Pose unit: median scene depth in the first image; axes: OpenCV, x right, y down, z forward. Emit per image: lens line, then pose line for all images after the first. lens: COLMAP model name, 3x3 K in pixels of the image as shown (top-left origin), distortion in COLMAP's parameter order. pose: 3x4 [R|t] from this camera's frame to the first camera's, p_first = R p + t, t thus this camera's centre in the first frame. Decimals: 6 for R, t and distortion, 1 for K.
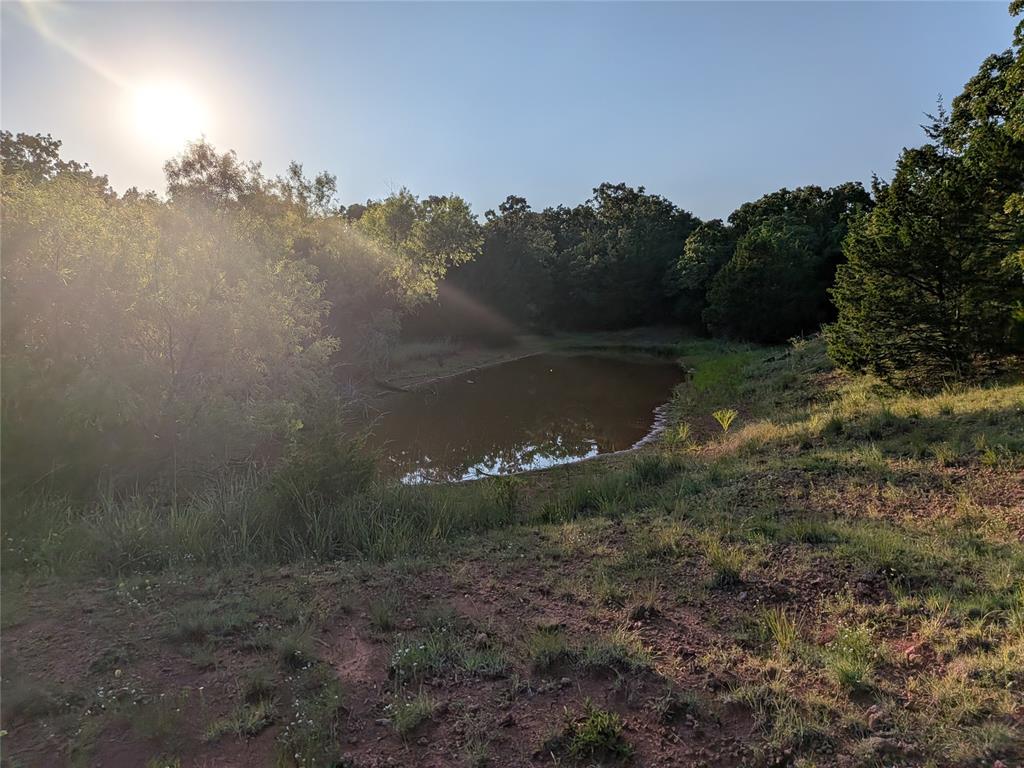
lens RADIAL K [[757.3, 0, 506.5], [0, 757.3, 390.5], [0, 0, 1]] dist [0.063764, -0.117707]
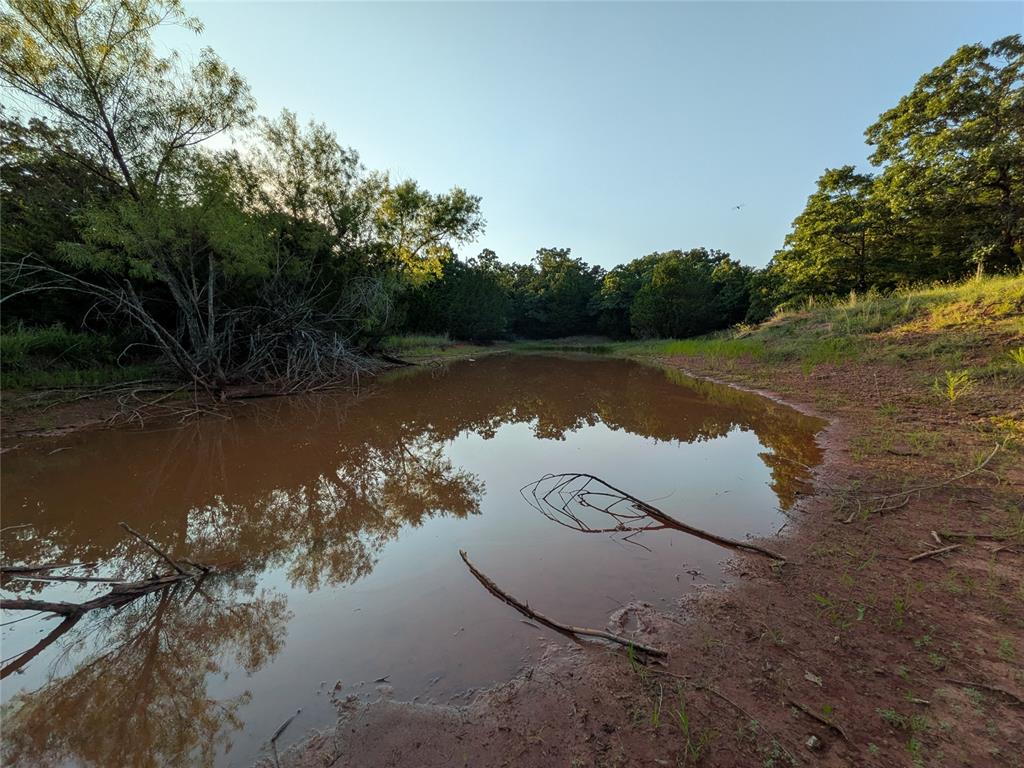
lens RADIAL K [[414.8, 0, 512.0], [0, 414.8, 384.0], [0, 0, 1]] dist [0.000562, -0.000096]
pose [[0.995362, -0.005130, 0.096059, -0.022962], [0.005436, 0.999981, -0.002931, 0.012835], [-0.096043, 0.003440, 0.995371, 0.186433]]
